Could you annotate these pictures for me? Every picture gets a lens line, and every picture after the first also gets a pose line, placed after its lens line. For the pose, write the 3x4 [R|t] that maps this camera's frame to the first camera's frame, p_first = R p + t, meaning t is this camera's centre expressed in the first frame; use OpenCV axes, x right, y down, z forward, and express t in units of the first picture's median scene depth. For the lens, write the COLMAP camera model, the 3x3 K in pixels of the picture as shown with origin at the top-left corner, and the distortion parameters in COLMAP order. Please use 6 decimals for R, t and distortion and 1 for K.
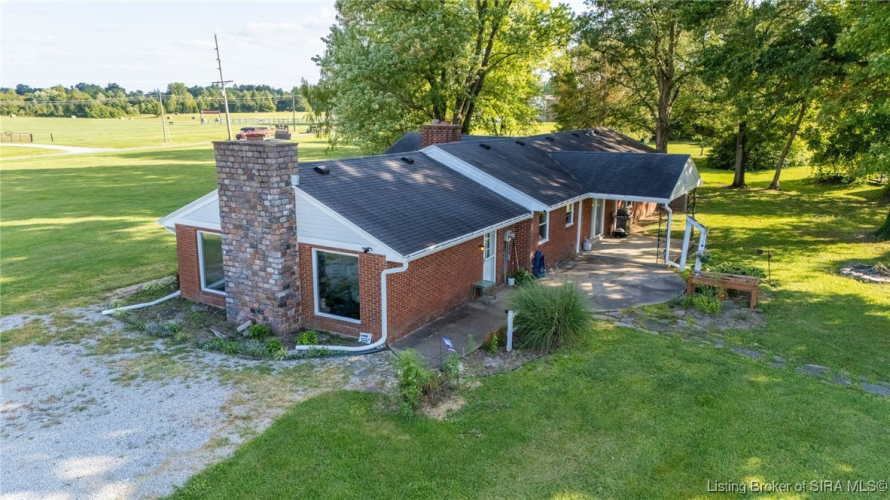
lens RADIAL K [[655.3, 0, 445.0], [0, 655.3, 250.0], [0, 0, 1]] dist [0.043941, -0.004684]
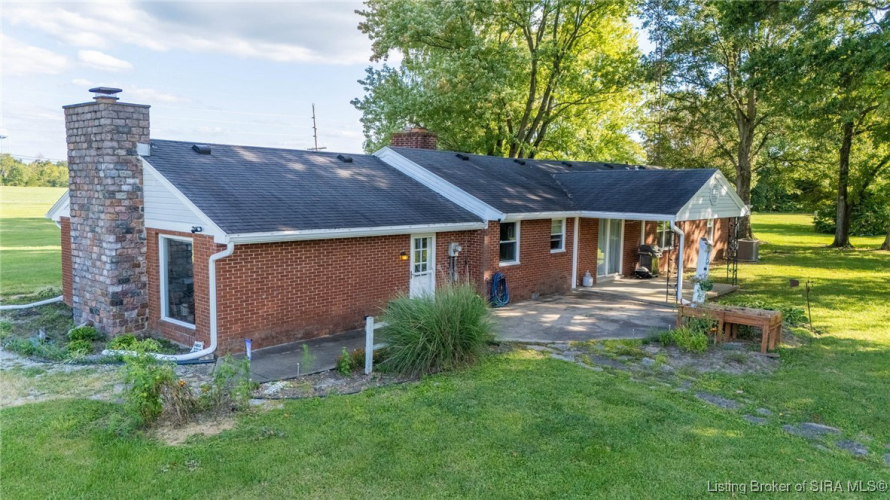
lens RADIAL K [[655.3, 0, 445.0], [0, 655.3, 250.0], [0, 0, 1]] dist [0.043941, -0.004684]
pose [[0.983401, 0.030841, -0.178807, 0.286618], [-0.052709, 0.991510, -0.118869, 0.093529], [0.173623, 0.126321, 0.976677, 0.269185]]
